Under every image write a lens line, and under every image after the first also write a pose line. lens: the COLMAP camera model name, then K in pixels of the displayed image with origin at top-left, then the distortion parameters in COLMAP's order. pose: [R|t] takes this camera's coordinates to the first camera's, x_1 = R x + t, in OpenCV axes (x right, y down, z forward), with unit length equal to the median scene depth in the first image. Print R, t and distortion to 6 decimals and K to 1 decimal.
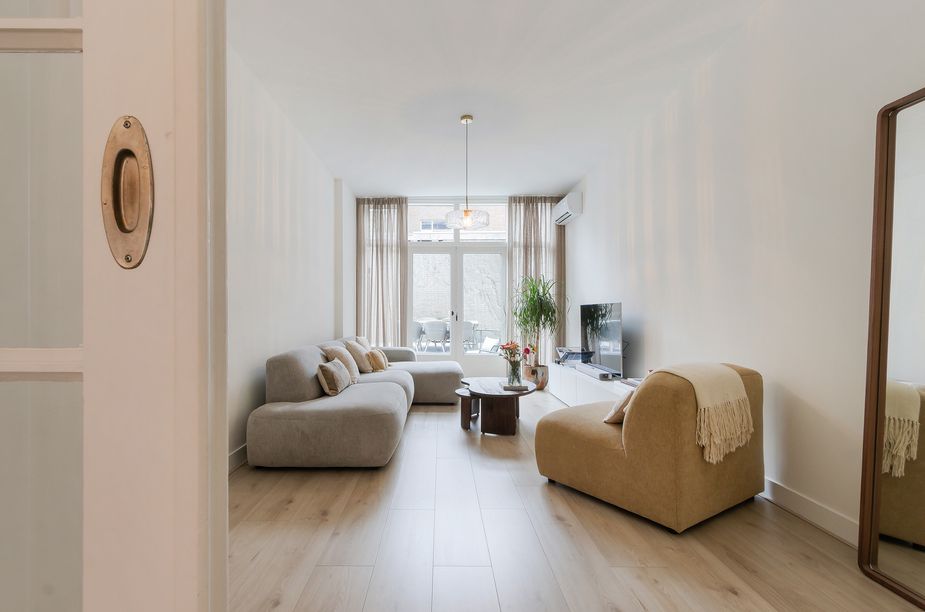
lens RADIAL K [[443.1, 0, 462.5], [0, 443.1, 306.0], [0, 0, 1]] dist [-0.000269, -0.000056]
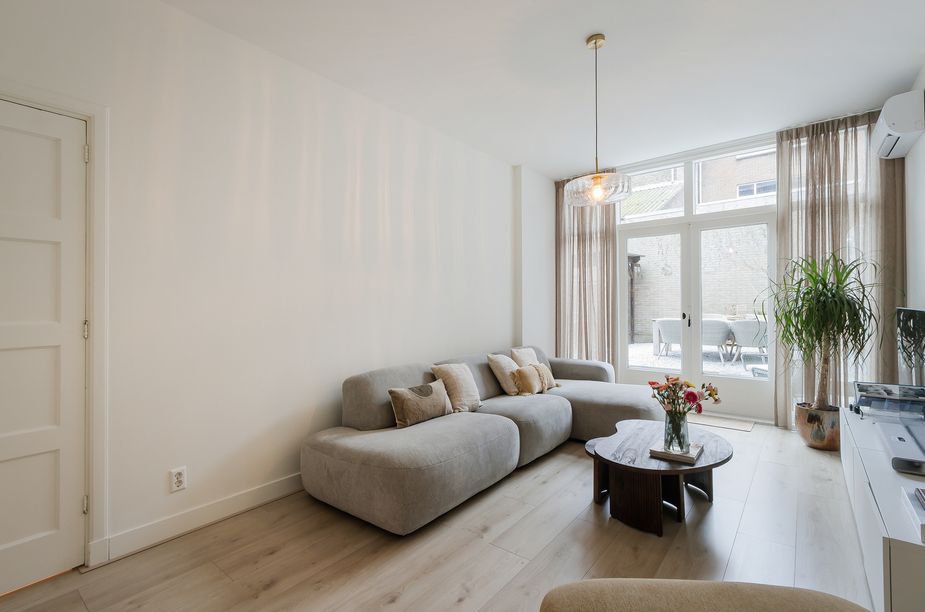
lens RADIAL K [[458.2, 0, 395.4], [0, 458.2, 310.2], [0, 0, 1]] dist [0.015970, -0.000310]
pose [[0.757494, -0.010080, -0.652764, 0.166106], [0.024716, 0.999607, 0.013244, -0.022248], [0.652374, -0.026166, 0.757445, 0.188225]]
